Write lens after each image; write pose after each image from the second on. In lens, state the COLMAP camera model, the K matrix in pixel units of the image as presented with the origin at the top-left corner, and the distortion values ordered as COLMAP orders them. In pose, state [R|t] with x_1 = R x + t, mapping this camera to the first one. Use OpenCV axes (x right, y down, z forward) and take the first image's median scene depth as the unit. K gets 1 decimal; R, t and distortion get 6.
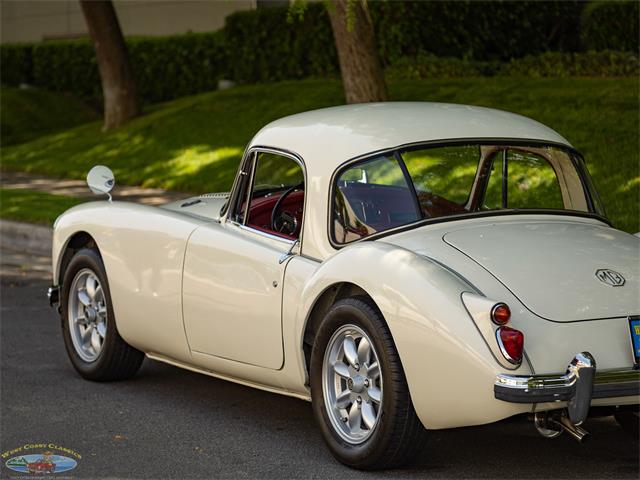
lens RADIAL K [[2176.4, 0, 320.0], [0, 2176.4, 240.0], [0, 0, 1]] dist [-0.034117, -1.763792]
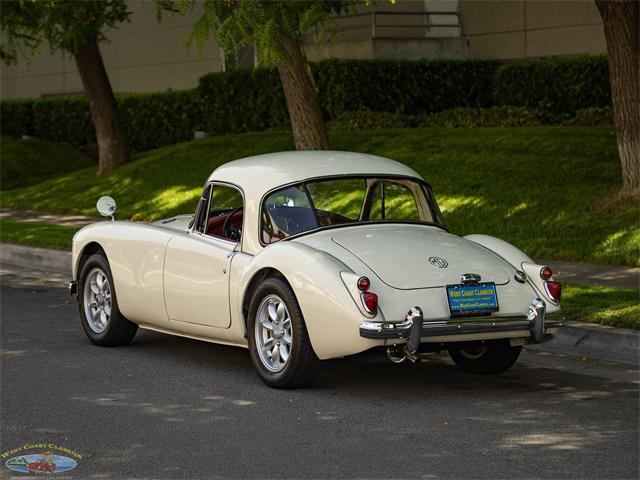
lens RADIAL K [[2176.4, 0, 320.0], [0, 2176.4, 240.0], [0, 0, 1]] dist [-0.034117, -1.763792]
pose [[0.999933, -0.008451, 0.007903, 0.018434], [0.008615, 0.999745, -0.020896, 0.016662], [-0.007724, 0.020962, 0.999750, -0.279606]]
